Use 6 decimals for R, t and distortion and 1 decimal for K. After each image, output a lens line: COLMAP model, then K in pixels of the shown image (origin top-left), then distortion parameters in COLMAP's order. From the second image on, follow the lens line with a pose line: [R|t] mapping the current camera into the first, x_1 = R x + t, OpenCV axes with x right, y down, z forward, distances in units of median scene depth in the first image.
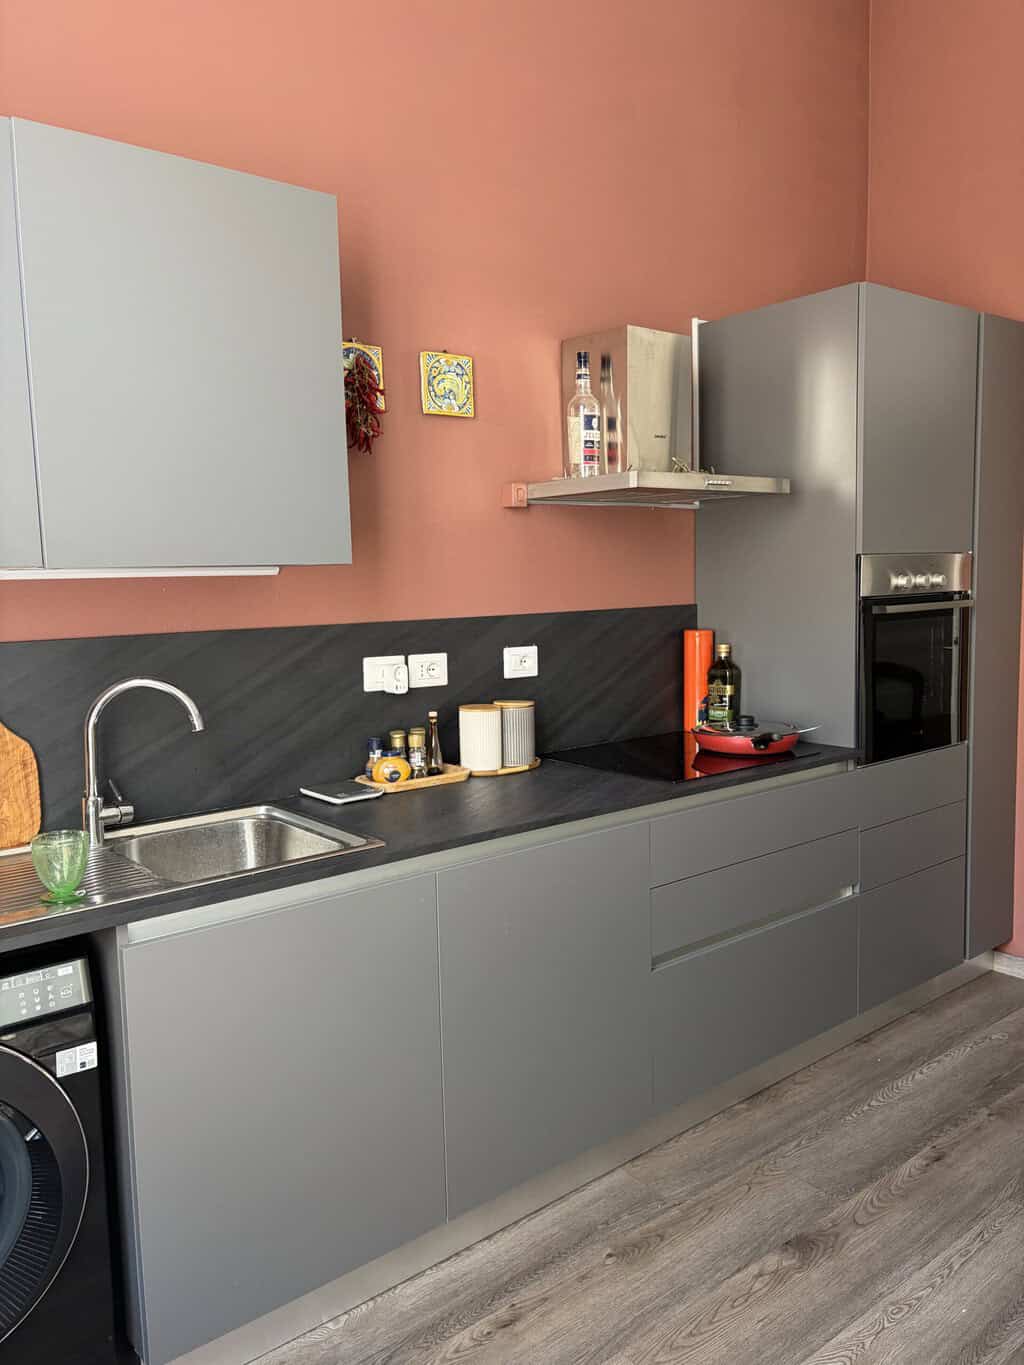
lens RADIAL K [[1032.4, 0, 501.2], [0, 1032.4, 683.7], [0, 0, 1]] dist [0.046263, -0.059782]
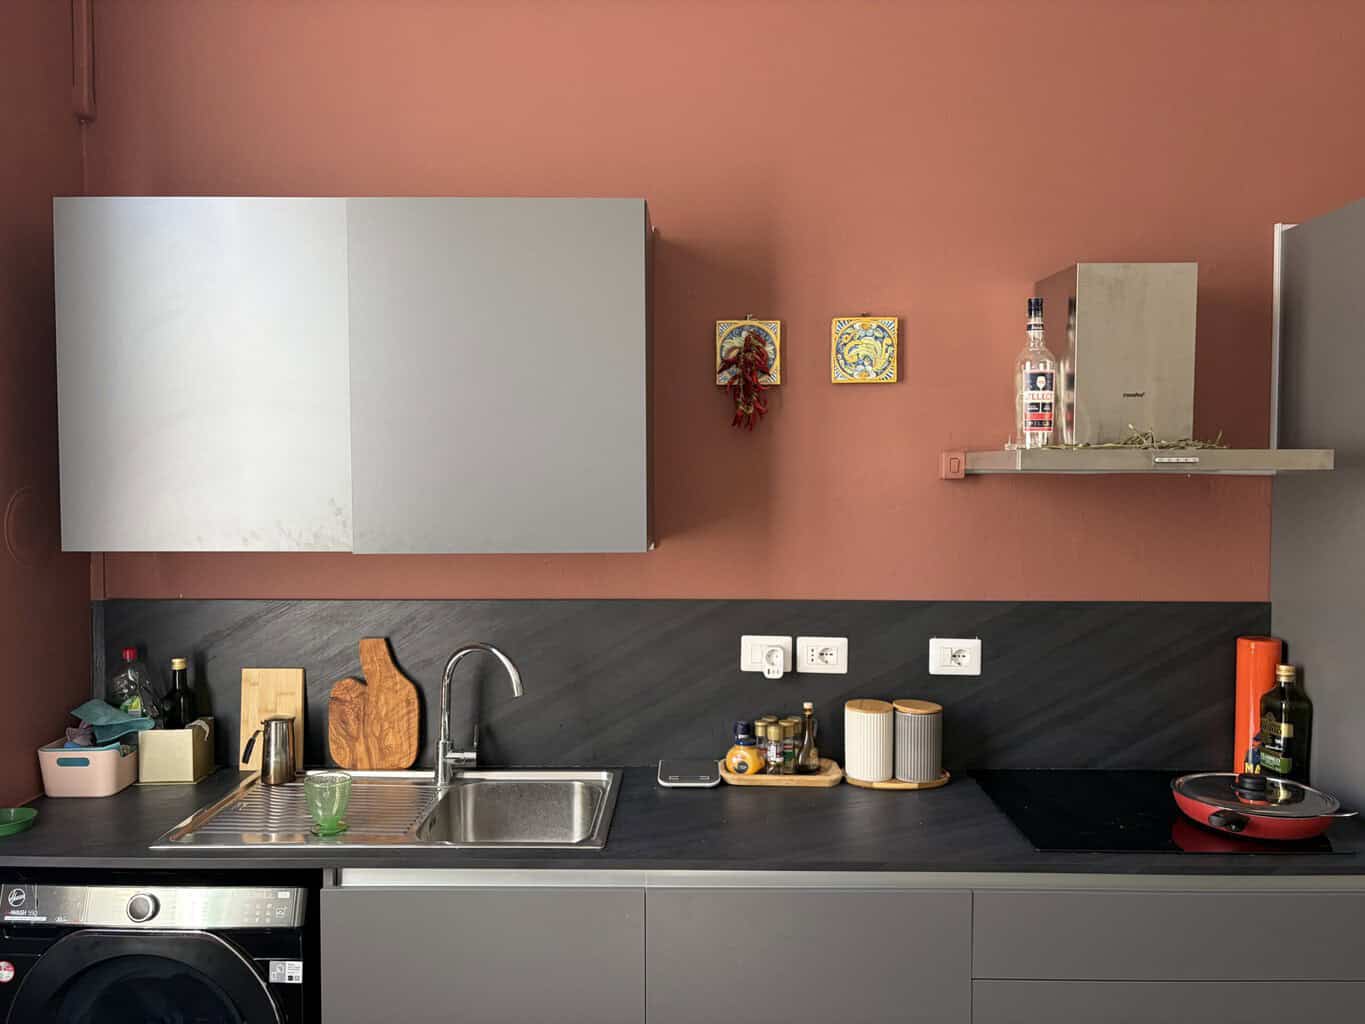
lens RADIAL K [[1032.4, 0, 675.3], [0, 1032.4, 503.2], [0, 0, 1]] dist [0.046263, -0.059782]
pose [[0.767721, 0.045351, -0.639177, 0.414286], [-0.085357, 0.995841, -0.031866, -0.108308], [0.635073, 0.079023, 0.768399, 0.193297]]
